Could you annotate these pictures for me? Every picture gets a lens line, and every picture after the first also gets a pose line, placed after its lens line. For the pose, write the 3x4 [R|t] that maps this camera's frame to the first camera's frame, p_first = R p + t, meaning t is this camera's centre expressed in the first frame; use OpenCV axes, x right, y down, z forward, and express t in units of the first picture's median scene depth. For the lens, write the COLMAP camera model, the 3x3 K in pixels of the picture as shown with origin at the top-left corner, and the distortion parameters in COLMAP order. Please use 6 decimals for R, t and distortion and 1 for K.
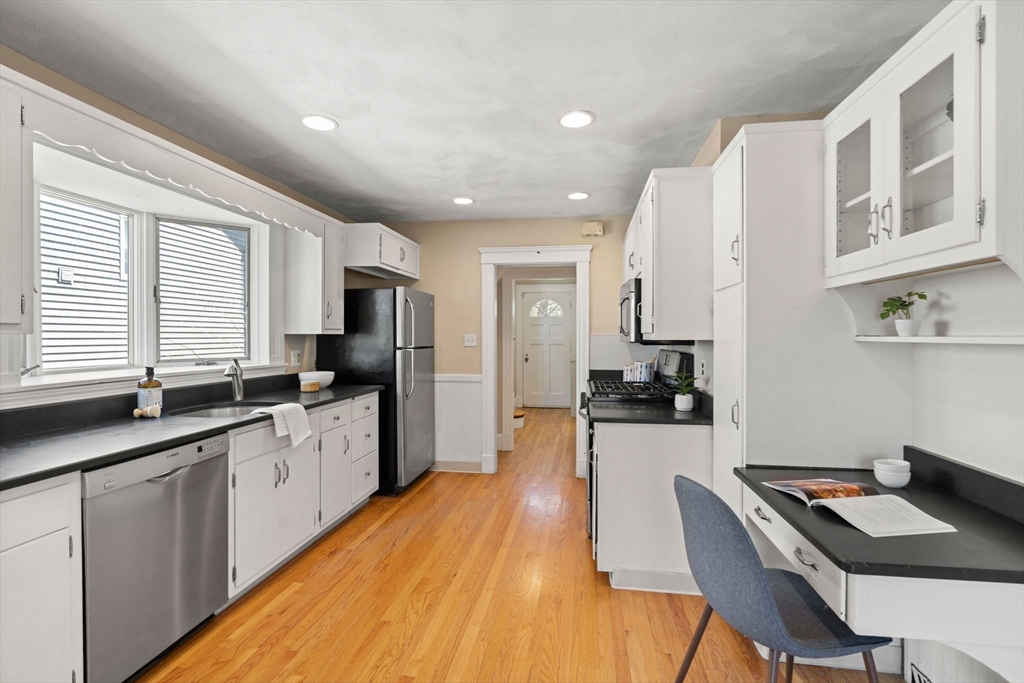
lens RADIAL K [[466.7, 0, 511.6], [0, 466.7, 338.4], [0, 0, 1]] dist [-0.010955, 0.004084]
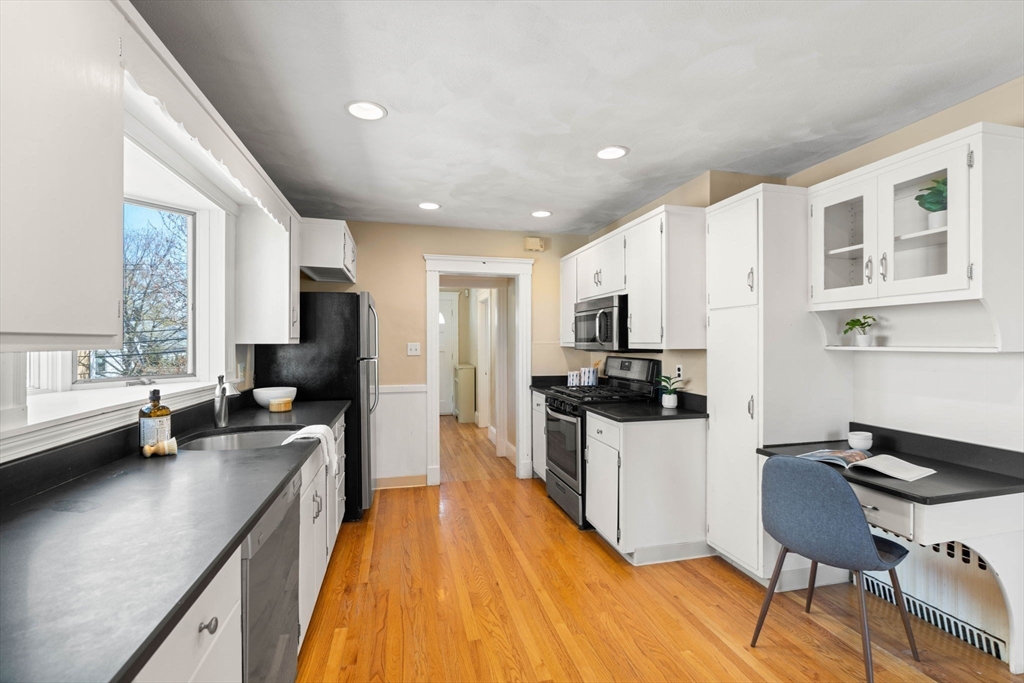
lens RADIAL K [[466.7, 0, 512.1], [0, 466.7, 343.2], [0, 0, 1]] dist [-0.010955, 0.004084]
pose [[0.920604, -0.001877, 0.390494, -0.500161], [0.003050, 0.999993, -0.002383, -0.009790], [-0.390486, 0.003385, 0.920603, 0.061605]]
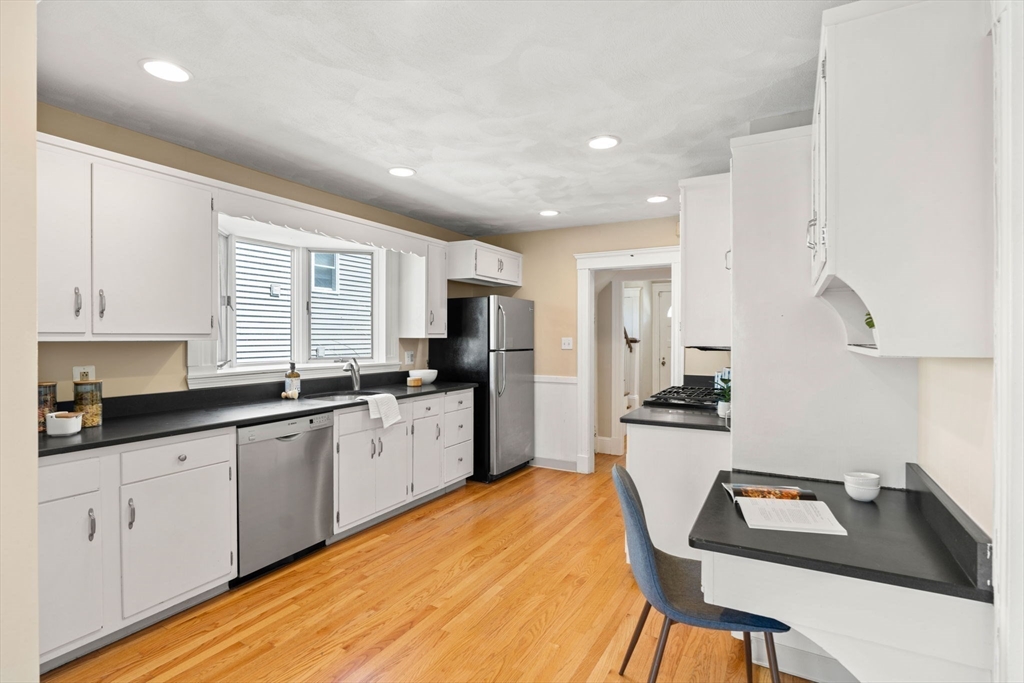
lens RADIAL K [[503.1, 0, 507.3], [0, 503.1, 338.3], [0, 0, 1]] dist [-0.011722, -0.001548]
pose [[0.934253, 0.002657, -0.356602, 0.335773], [-0.003027, 0.999995, -0.000480, -0.011880], [0.356599, 0.001528, 0.934256, -0.165992]]
